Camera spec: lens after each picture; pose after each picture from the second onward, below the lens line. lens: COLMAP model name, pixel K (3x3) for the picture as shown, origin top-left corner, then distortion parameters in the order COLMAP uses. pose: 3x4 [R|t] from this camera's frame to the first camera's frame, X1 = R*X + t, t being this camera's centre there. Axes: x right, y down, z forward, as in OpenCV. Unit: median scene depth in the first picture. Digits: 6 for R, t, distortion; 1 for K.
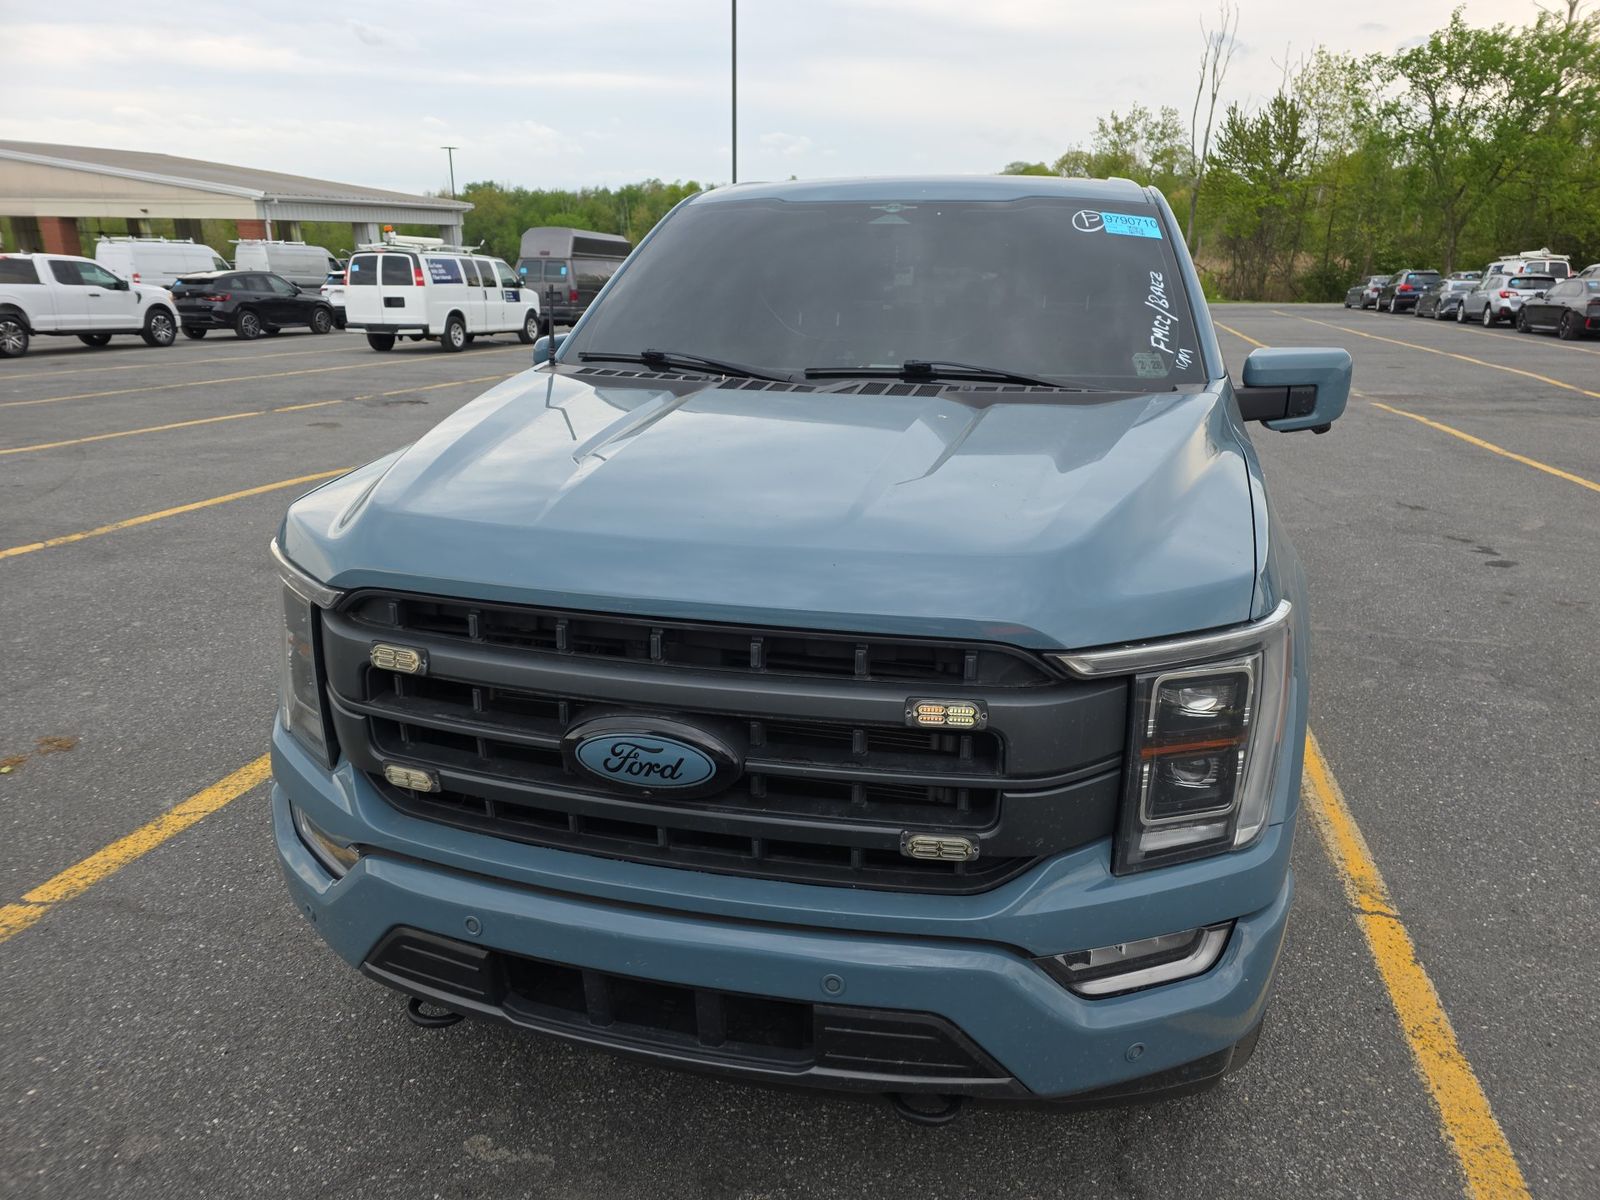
lens RADIAL K [[1072.6, 0, 795.0], [0, 1072.6, 621.9], [0, 0, 1]] dist [0.071135, -0.065128]
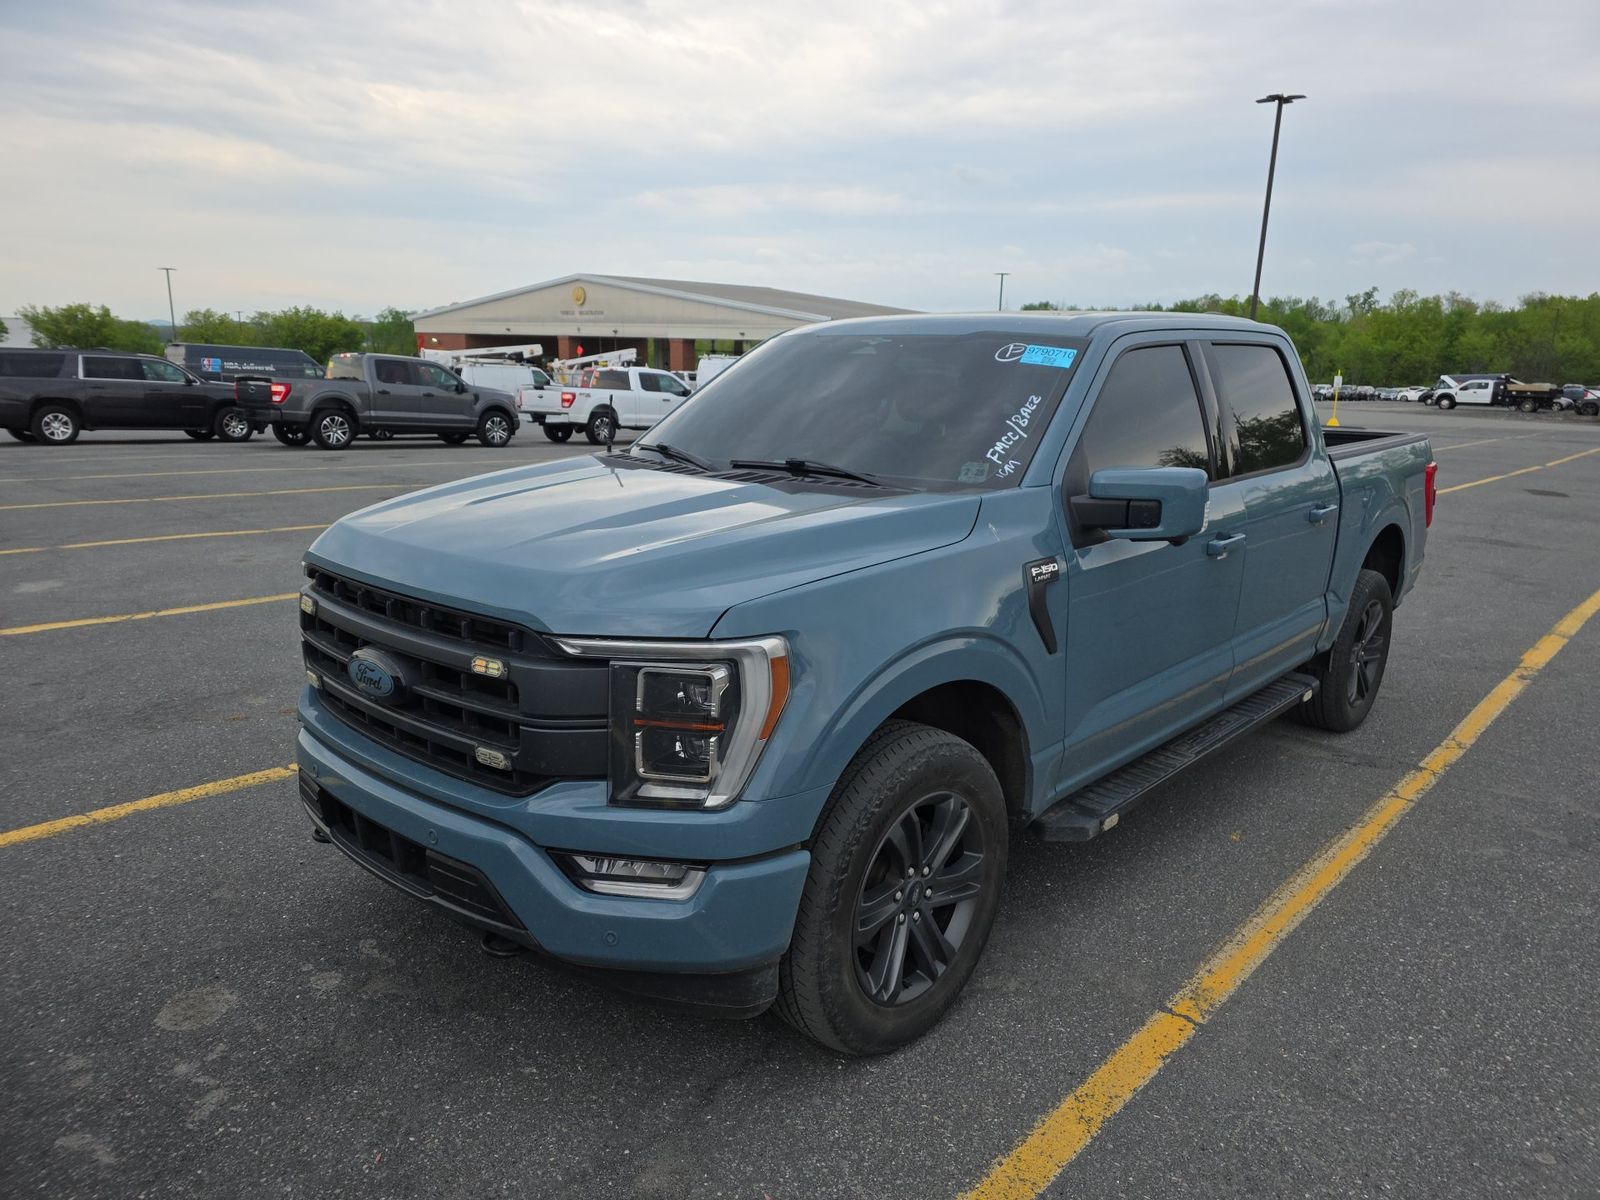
lens RADIAL K [[1072.6, 0, 795.0], [0, 1072.6, 621.9], [0, 0, 1]] dist [0.071135, -0.065128]
pose [[0.886186, 0.116408, -0.448467, 0.688249], [-0.159015, 0.985547, -0.058402, 0.024189], [0.435187, 0.123068, 0.891889, -0.114198]]
